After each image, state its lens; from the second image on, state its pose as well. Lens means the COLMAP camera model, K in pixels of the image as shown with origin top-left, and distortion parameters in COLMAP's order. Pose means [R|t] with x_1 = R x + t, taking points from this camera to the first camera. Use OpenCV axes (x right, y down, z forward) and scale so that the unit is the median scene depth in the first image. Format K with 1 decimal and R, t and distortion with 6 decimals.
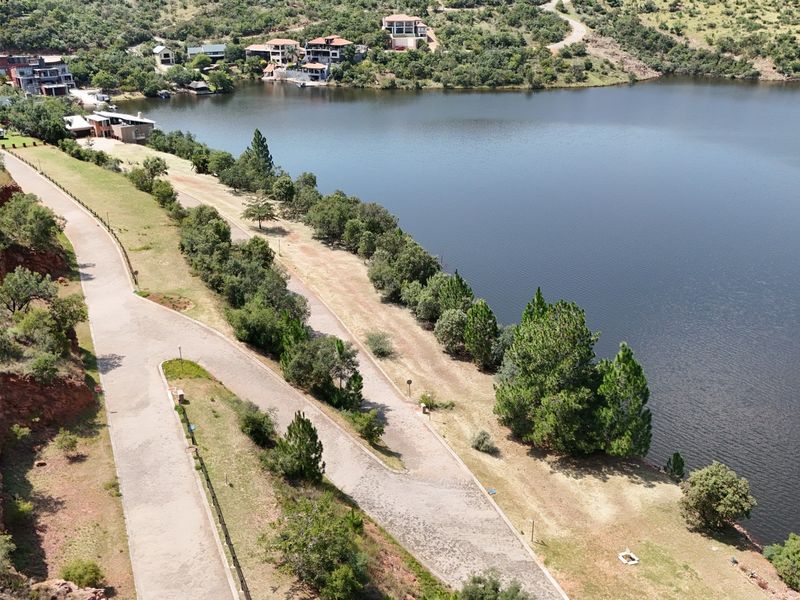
lens RADIAL K [[793.7, 0, 398.7], [0, 793.7, 300.6], [0, 0, 1]] dist [0.107436, -0.128690]
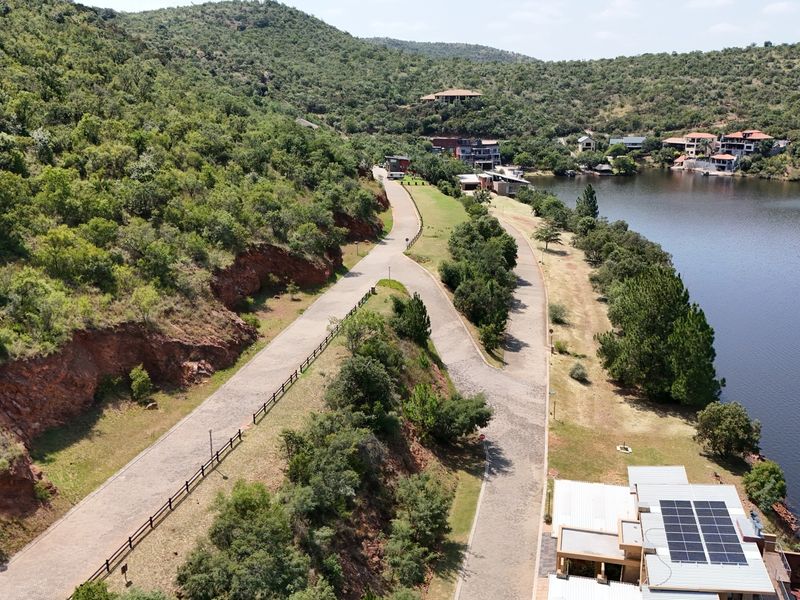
lens RADIAL K [[793.7, 0, 398.7], [0, 793.7, 300.6], [0, 0, 1]] dist [0.107436, -0.128690]
pose [[0.840978, 0.143061, -0.521813, 0.109456], [-0.210206, 0.975042, -0.071459, 0.046386], [0.498567, 0.169784, 0.850061, -0.050089]]
